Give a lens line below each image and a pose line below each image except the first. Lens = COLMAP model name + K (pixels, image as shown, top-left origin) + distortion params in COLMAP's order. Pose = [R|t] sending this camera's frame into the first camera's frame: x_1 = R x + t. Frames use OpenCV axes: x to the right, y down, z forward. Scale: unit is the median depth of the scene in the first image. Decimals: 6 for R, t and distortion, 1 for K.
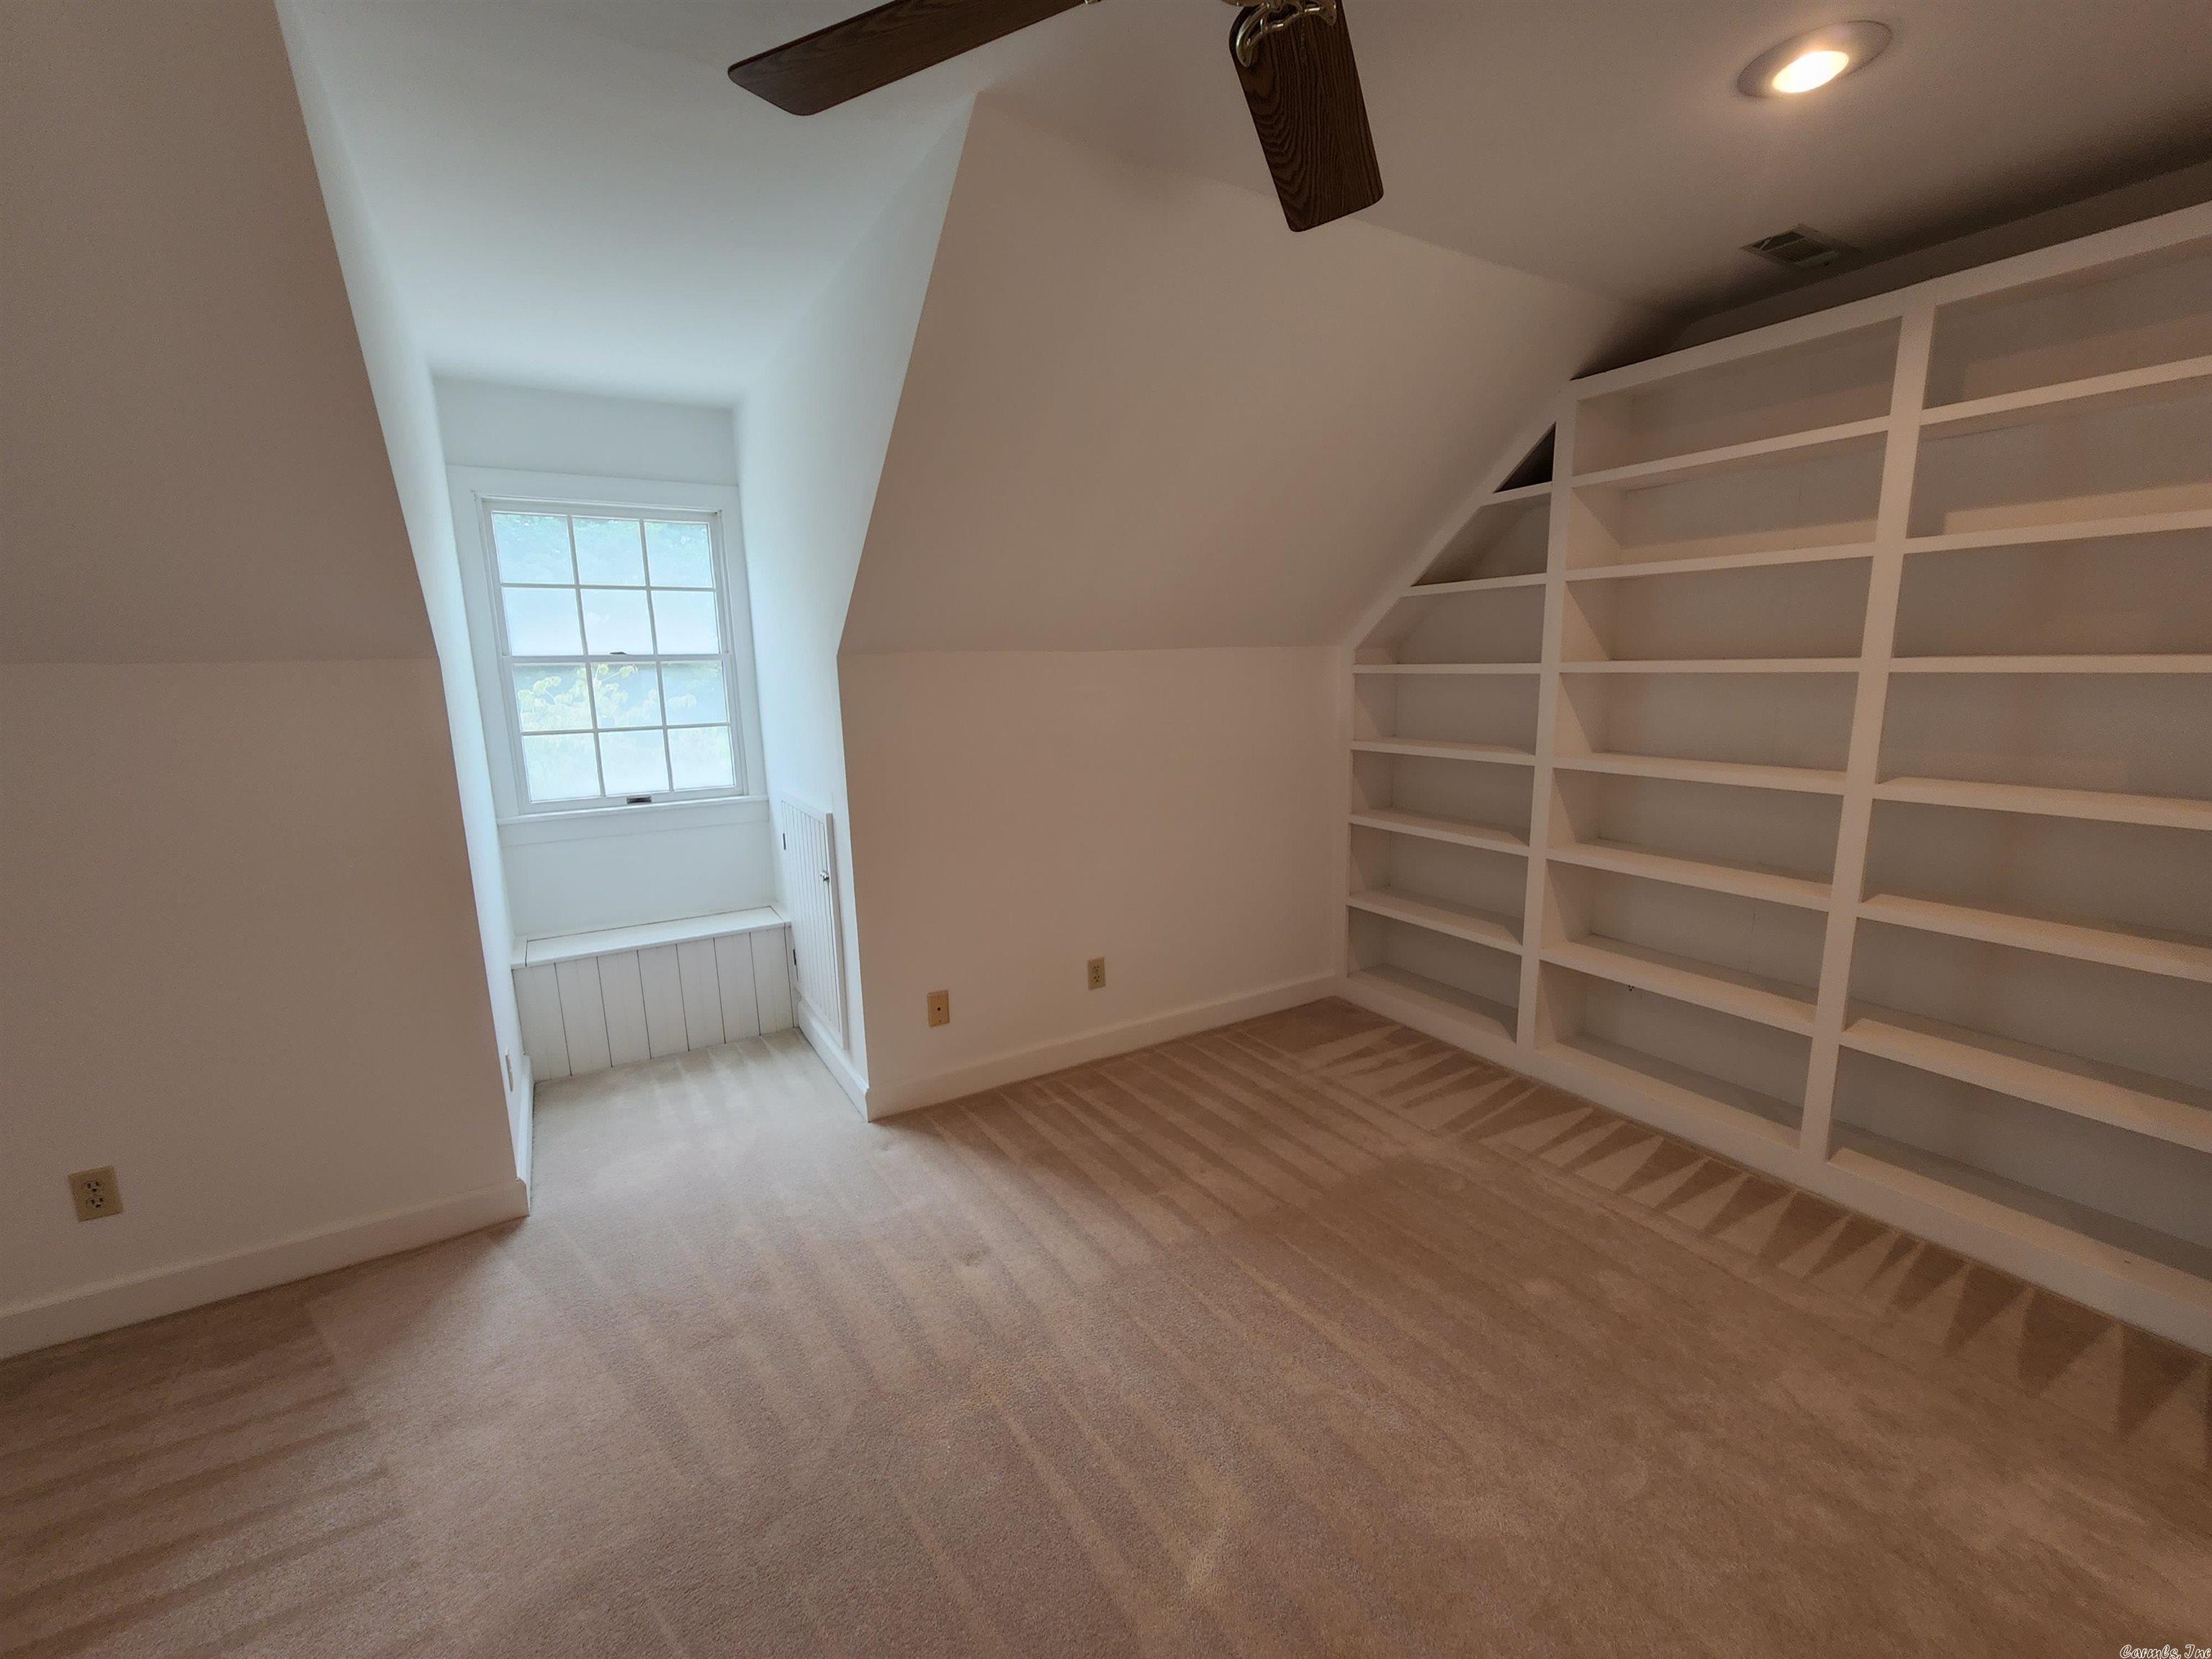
lens RADIAL K [[909.6, 0, 1111.5], [0, 909.6, 833.2], [0, 0, 1]] dist [0.000082, 0.000036]
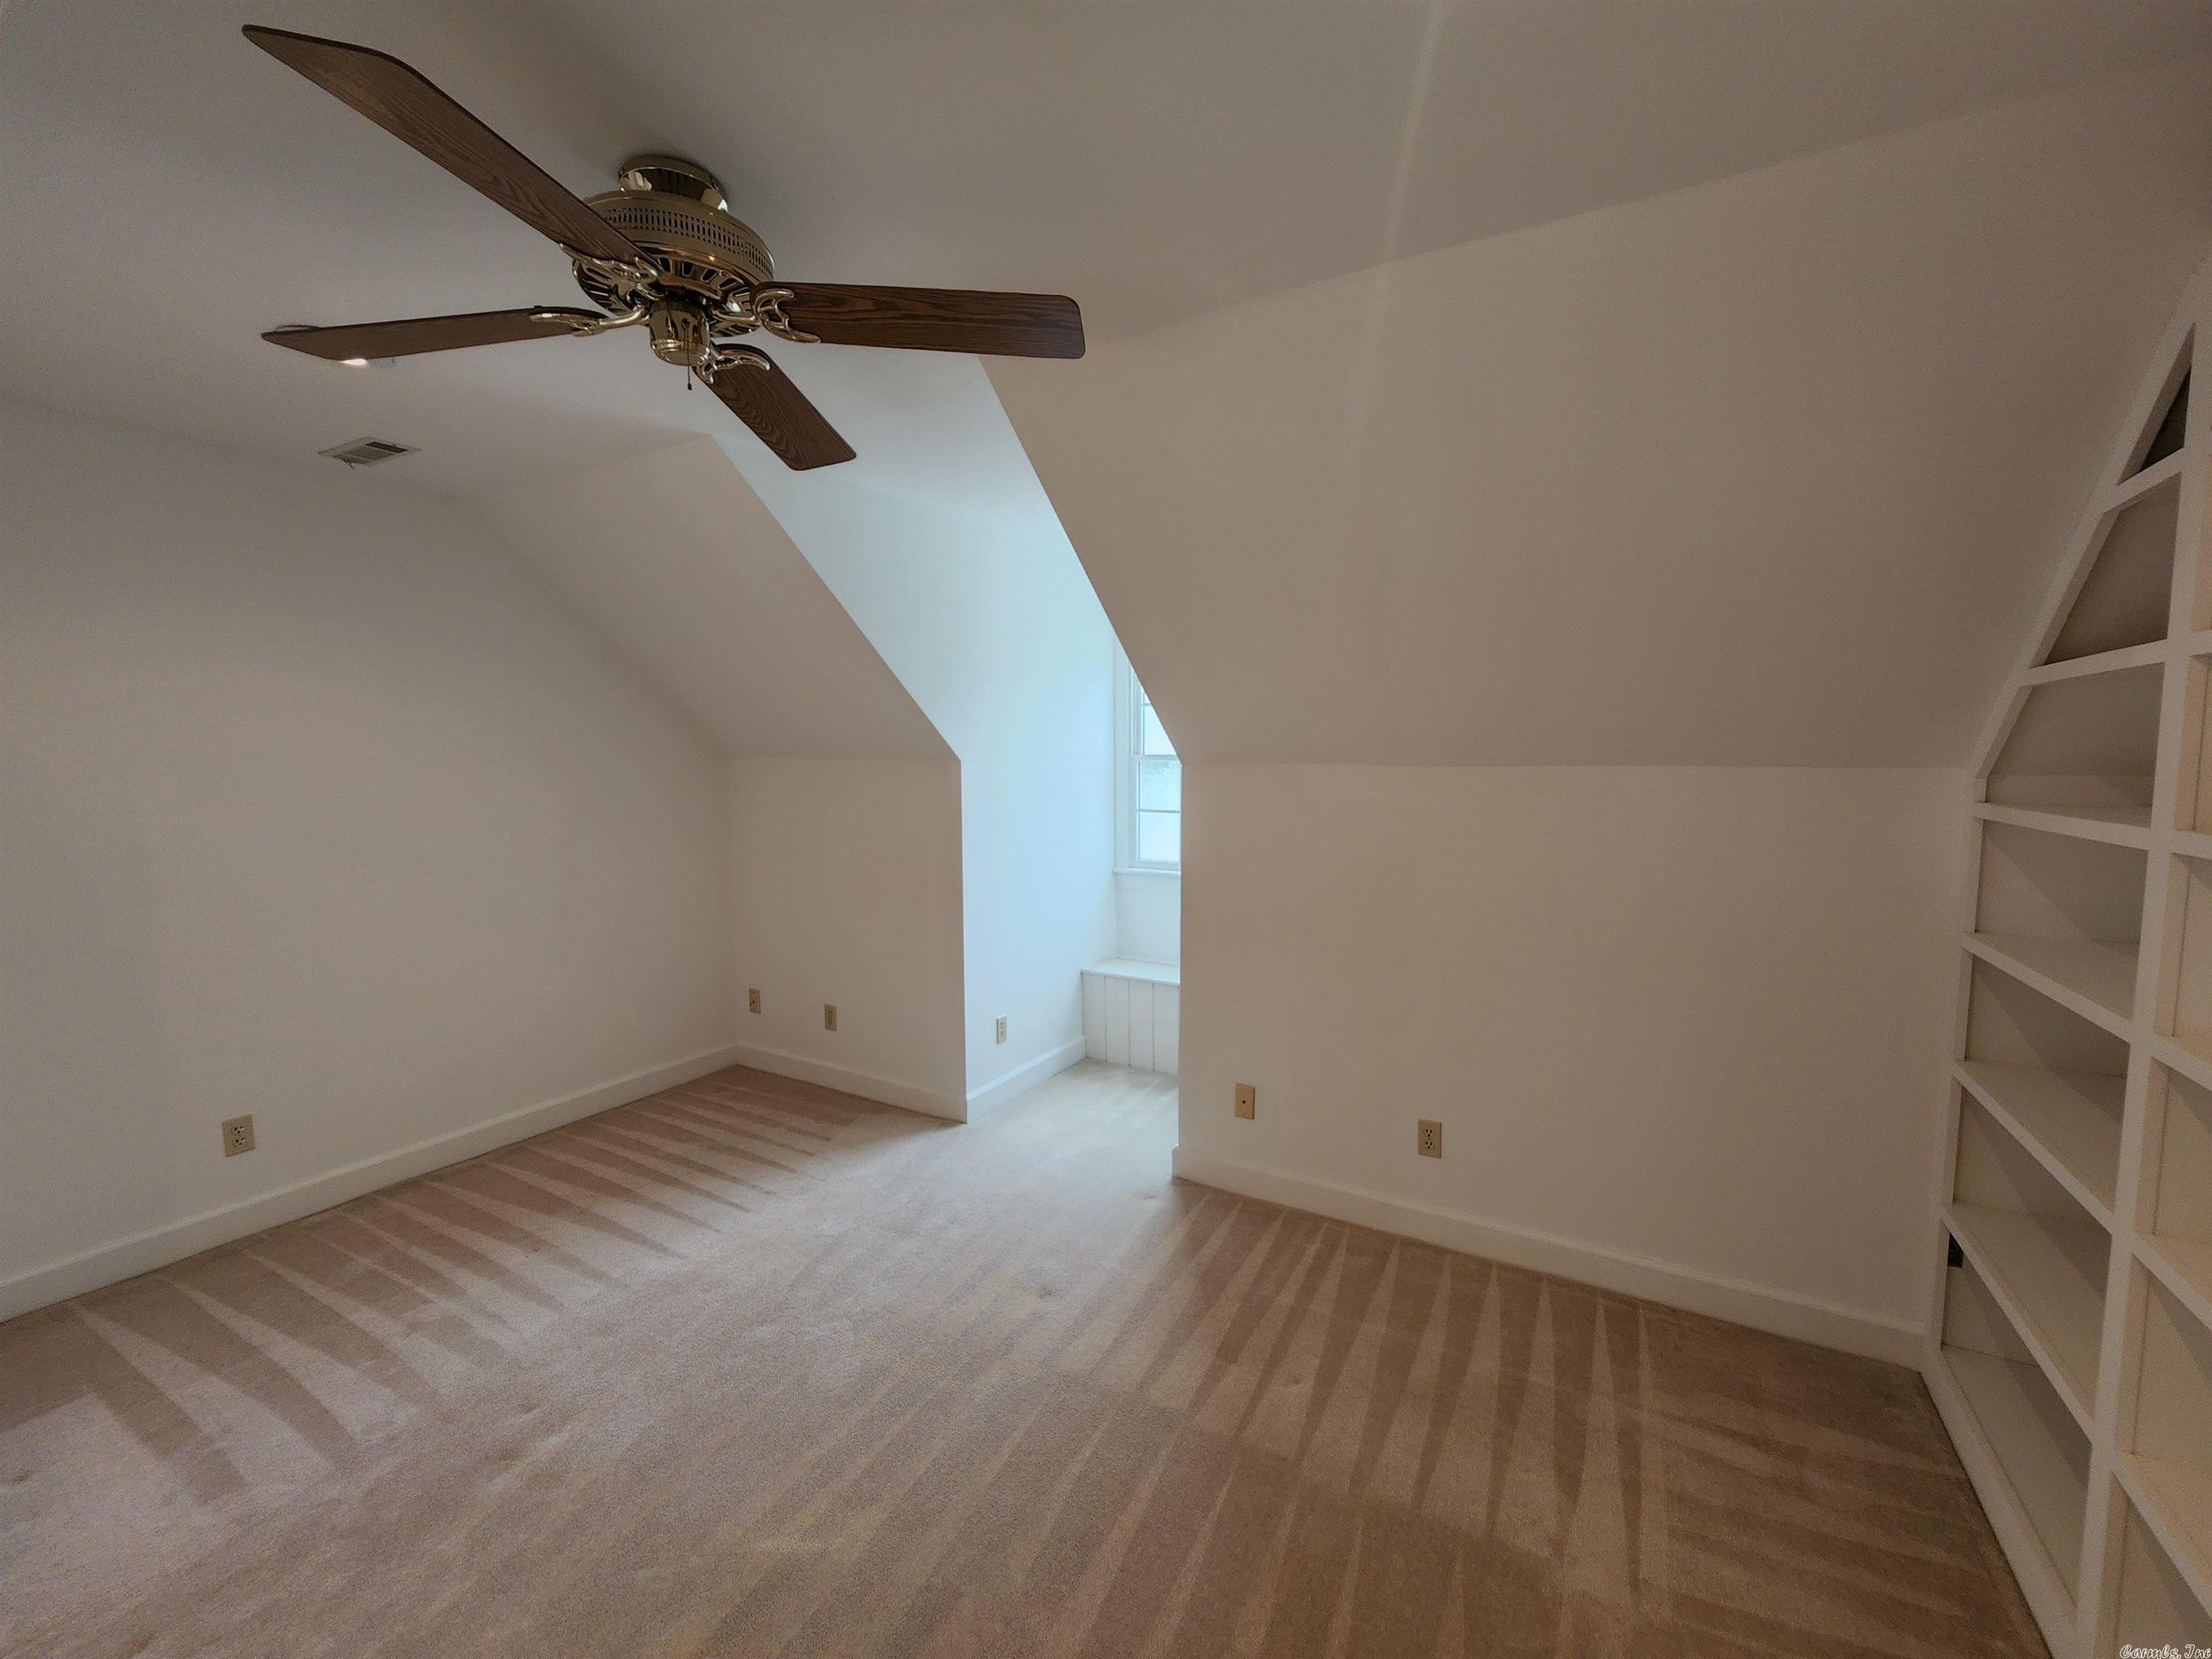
lens RADIAL K [[909.6, 0, 1118.2], [0, 909.6, 825.4], [0, 0, 1]] dist [0.000082, 0.000036]
pose [[0.497560, 0.089692, -0.862780, 0.607794], [-0.180270, 0.983616, -0.001706, -0.088403], [0.848491, 0.156382, 0.505576, 0.310872]]
